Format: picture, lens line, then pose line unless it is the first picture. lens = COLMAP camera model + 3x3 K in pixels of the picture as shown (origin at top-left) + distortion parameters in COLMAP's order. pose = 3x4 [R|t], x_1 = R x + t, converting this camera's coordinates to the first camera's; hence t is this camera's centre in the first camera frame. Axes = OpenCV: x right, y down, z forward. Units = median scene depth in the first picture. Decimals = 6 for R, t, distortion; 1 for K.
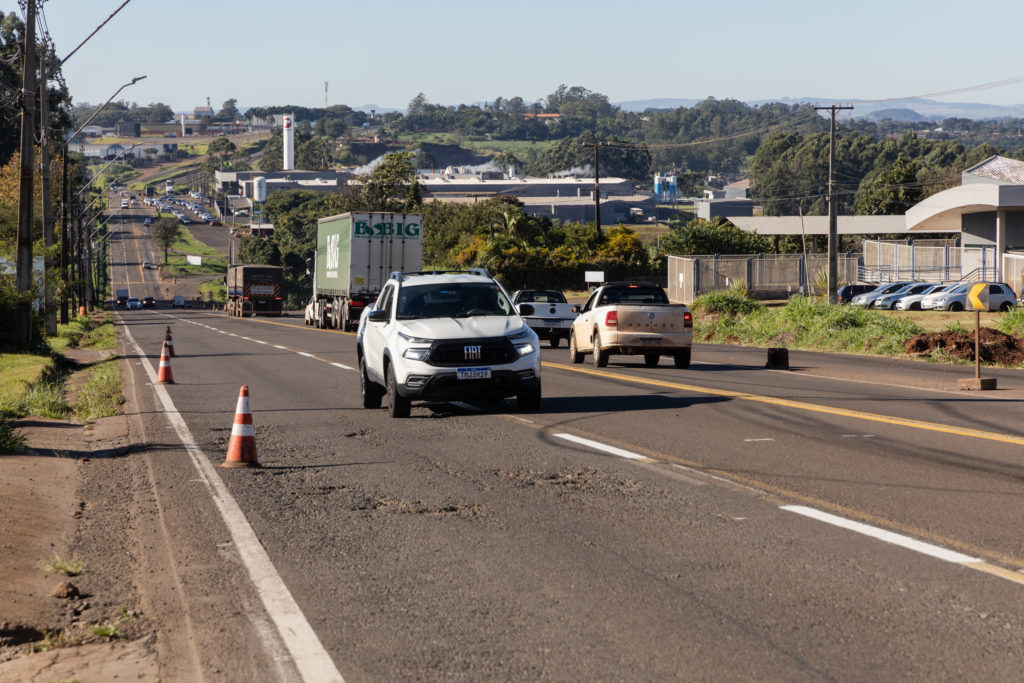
lens RADIAL K [[2996.1, 0, 512.0], [0, 2996.1, 341.5], [0, 0, 1]] dist [0.114706, -0.400751]
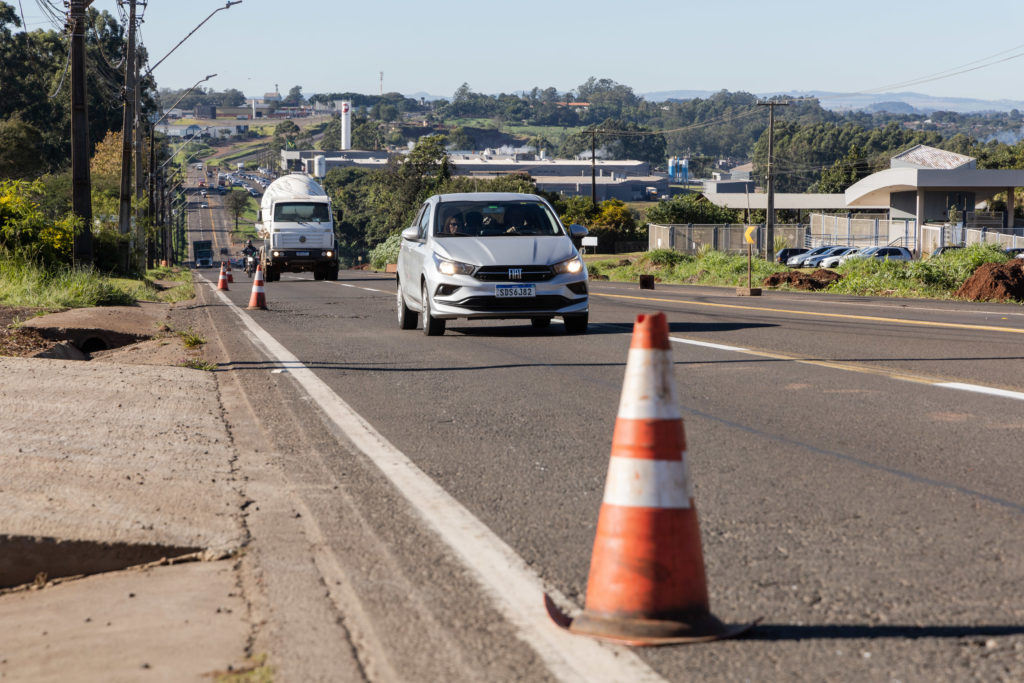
lens RADIAL K [[2691.7, 0, 512.0], [0, 2691.7, 341.5], [0, 0, 1]] dist [0.062966, -0.527785]
pose [[0.999824, 0.013644, -0.012844, 0.002342], [-0.013476, 0.999823, 0.013094, 0.001043], [0.013021, -0.012919, 0.999832, -0.017206]]
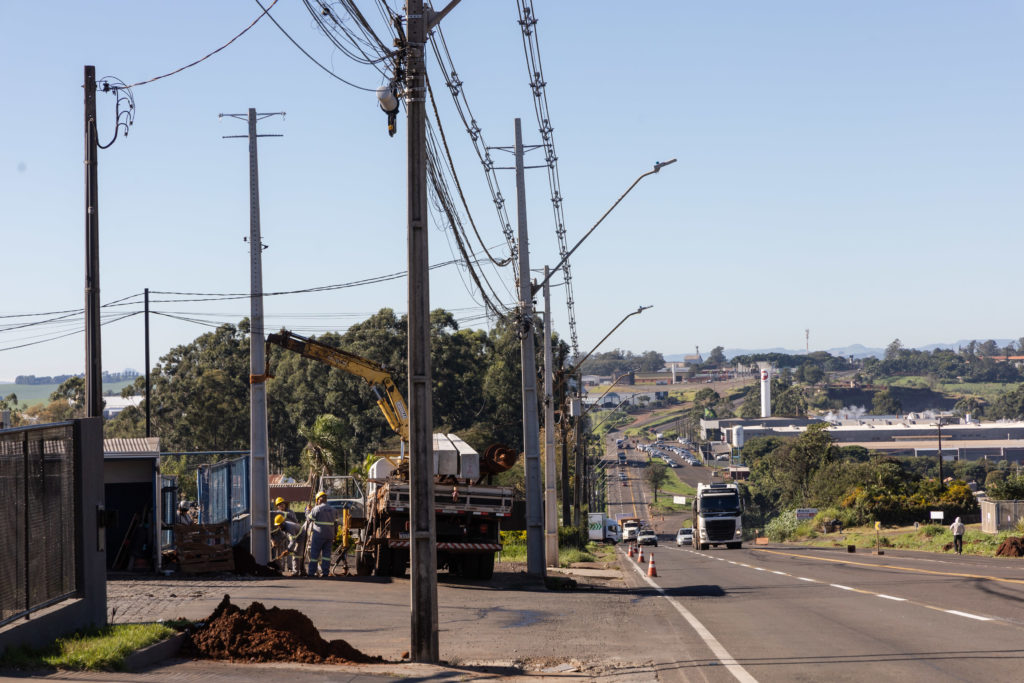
lens RADIAL K [[2961.5, 0, 512.0], [0, 2961.5, 341.5], [0, 0, 1]] dist [0.113649, 0.608961]
pose [[0.986374, -0.016662, -0.163671, 0.013351], [0.003673, 0.996840, -0.079345, 0.001785], [0.164476, 0.077663, 0.983319, -0.101666]]
